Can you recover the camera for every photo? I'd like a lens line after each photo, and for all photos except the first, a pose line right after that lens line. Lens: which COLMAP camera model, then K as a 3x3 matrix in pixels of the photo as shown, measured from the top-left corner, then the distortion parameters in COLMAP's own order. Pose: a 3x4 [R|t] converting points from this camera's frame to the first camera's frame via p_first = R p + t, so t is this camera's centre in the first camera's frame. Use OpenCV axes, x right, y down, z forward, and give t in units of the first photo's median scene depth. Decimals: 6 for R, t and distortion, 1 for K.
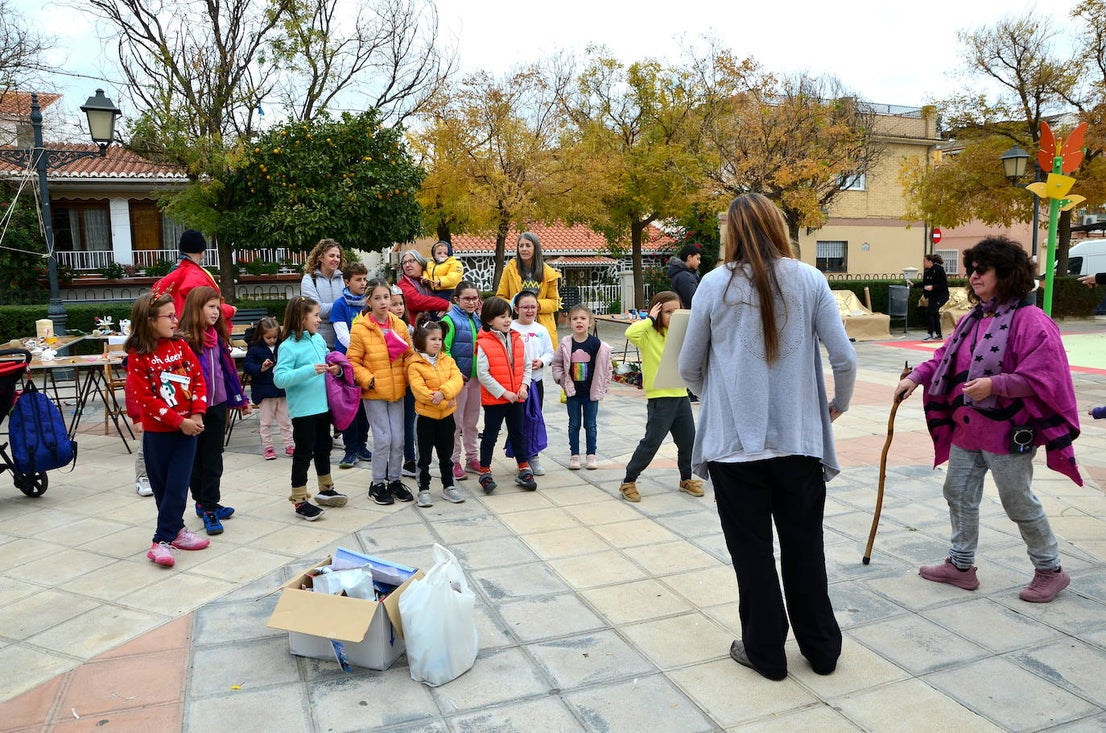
lens RADIAL K [[794.7, 0, 553.0], [0, 794.7, 366.5], [0, 0, 1]] dist [-0.094122, 0.062975]
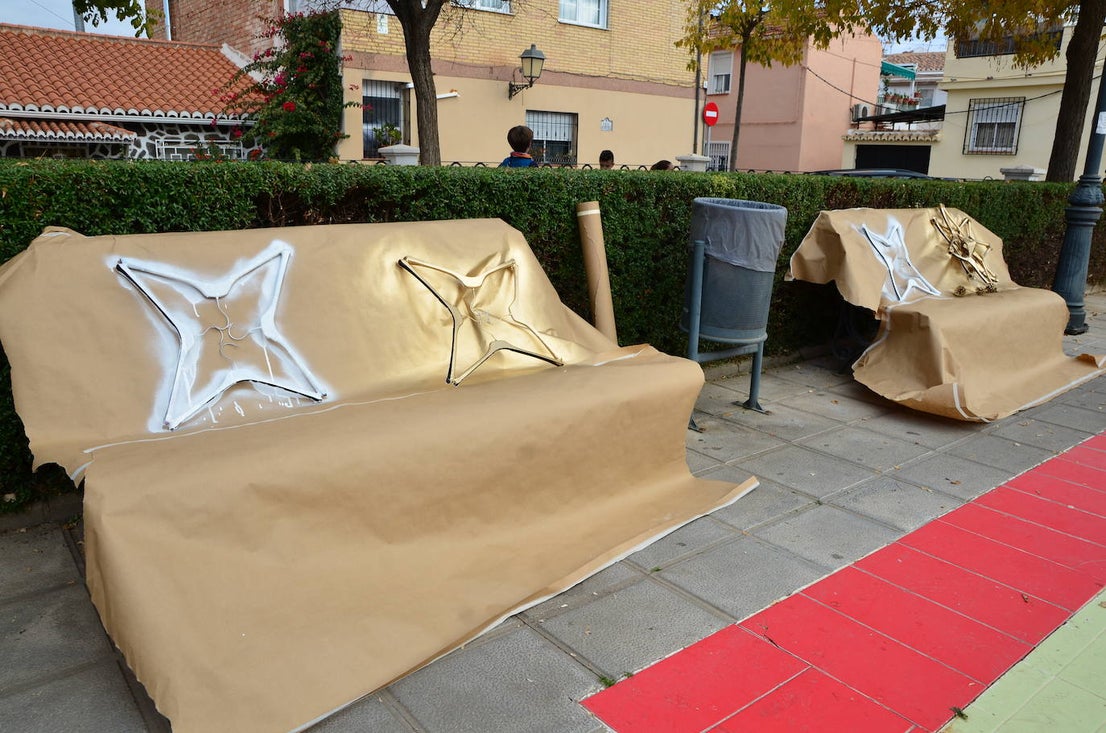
lens RADIAL K [[794.7, 0, 553.0], [0, 794.7, 366.5], [0, 0, 1]] dist [-0.094122, 0.062975]
pose [[0.953116, -0.044109, 0.299373, 0.174297], [0.006596, 0.992113, 0.125174, -0.045214], [-0.302533, -0.117331, 0.945890, 0.427737]]
